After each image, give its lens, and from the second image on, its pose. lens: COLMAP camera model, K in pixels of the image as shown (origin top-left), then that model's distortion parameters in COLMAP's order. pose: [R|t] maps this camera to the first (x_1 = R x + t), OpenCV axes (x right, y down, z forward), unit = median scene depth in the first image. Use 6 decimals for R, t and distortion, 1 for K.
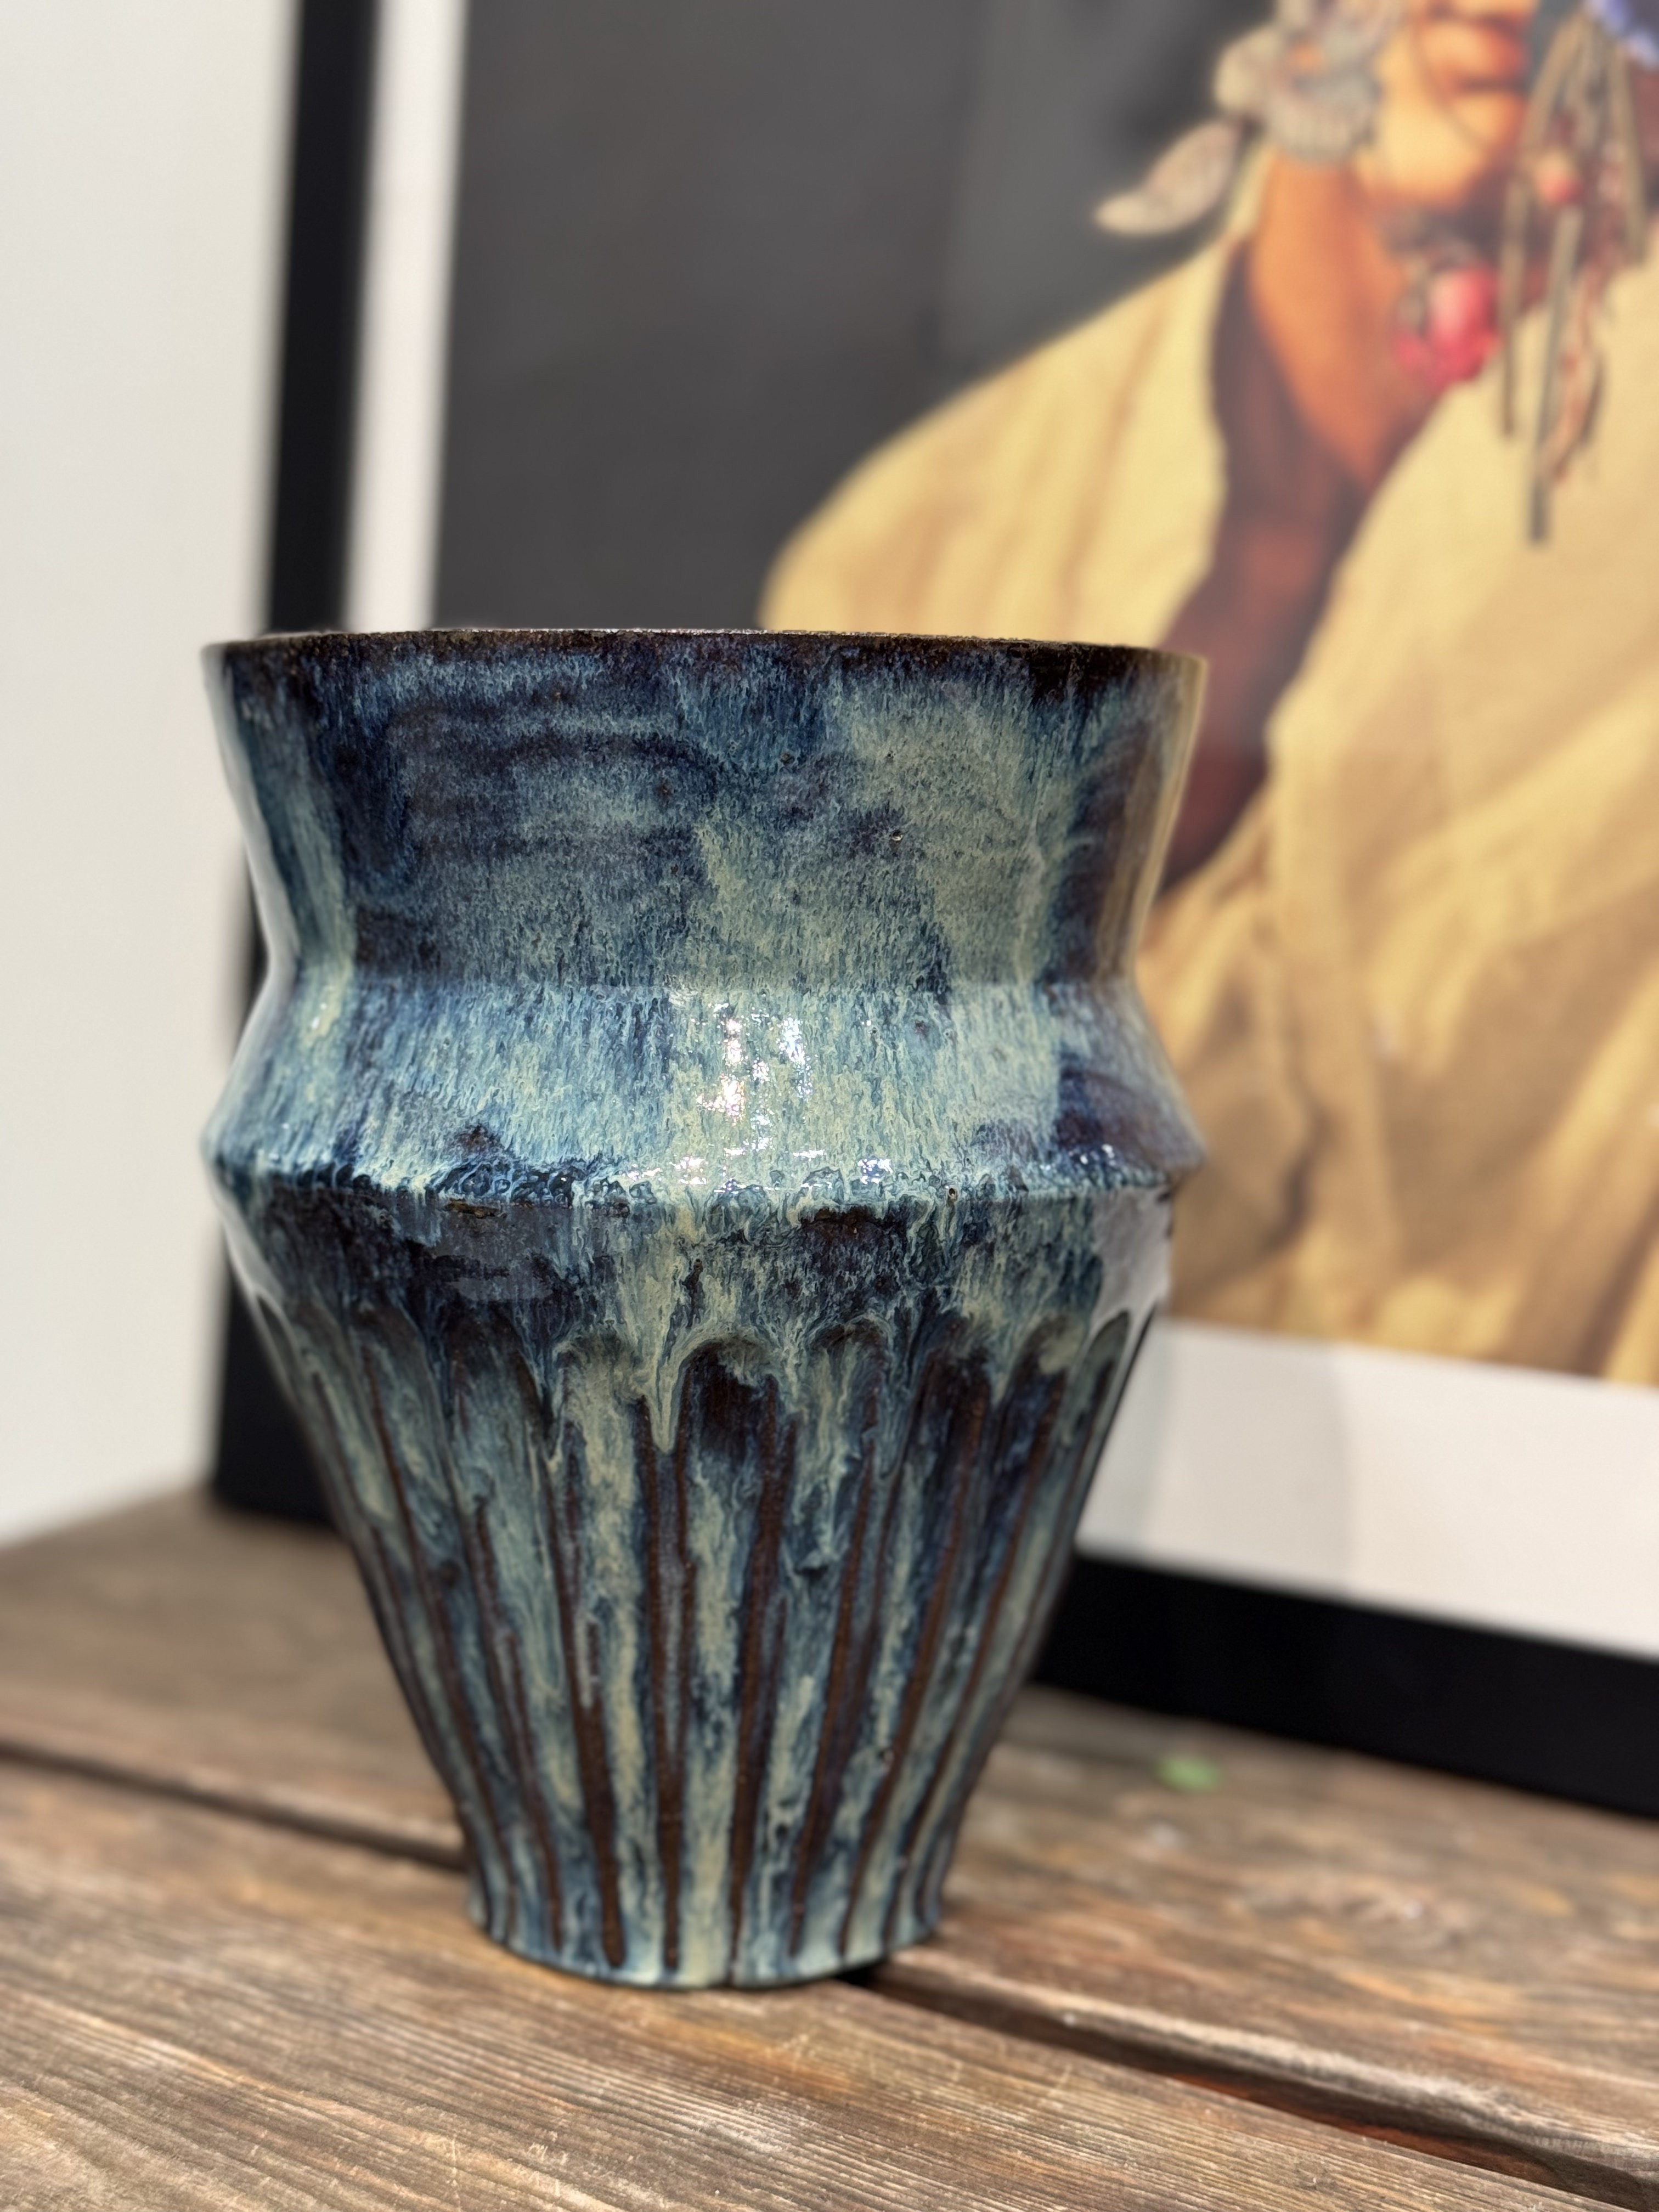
lens RADIAL K [[2959.0, 0, 868.9], [0, 2959.0, 1113.3], [0, 0, 1]] dist [0.149940, -0.380889]
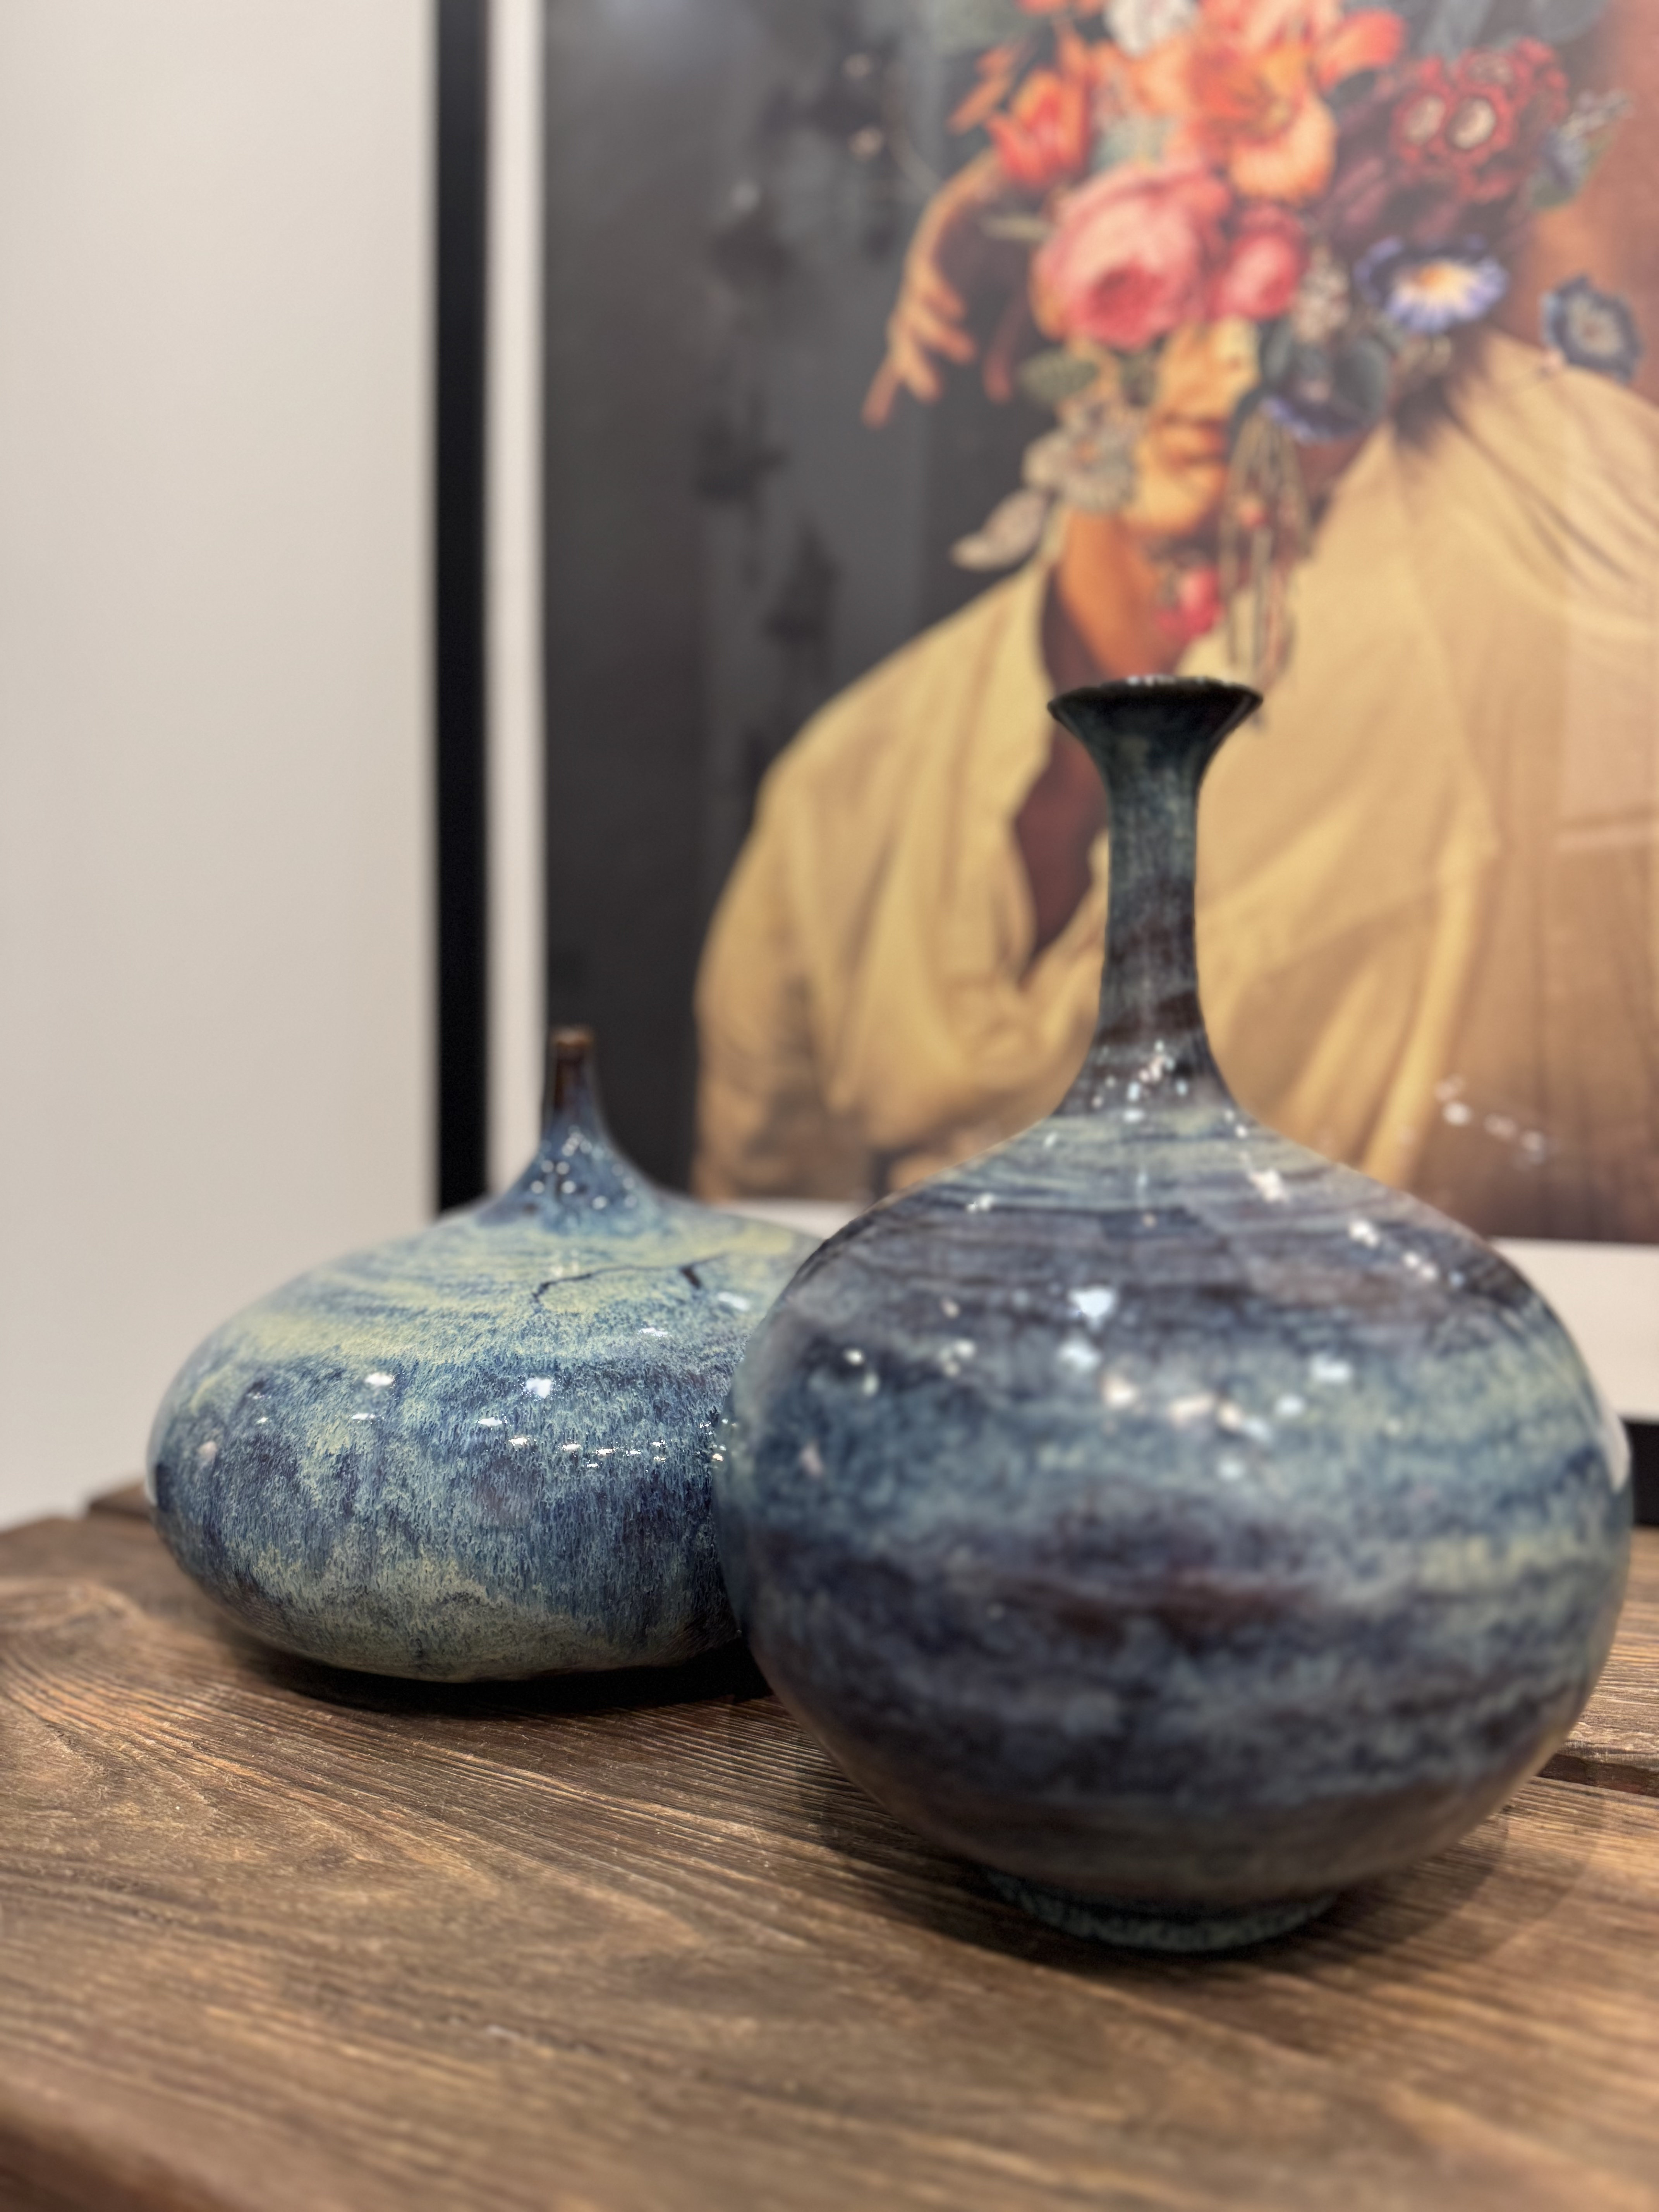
lens RADIAL K [[1545.2, 0, 849.5], [0, 1545.2, 1095.1], [0, 0, 1]] dist [-0.023563, 0.006847]
pose [[0.991630, -0.067485, 0.110071, -0.139209], [0.070379, 0.997264, -0.022618, 0.017322], [-0.108244, 0.030176, 0.993666, 0.246180]]
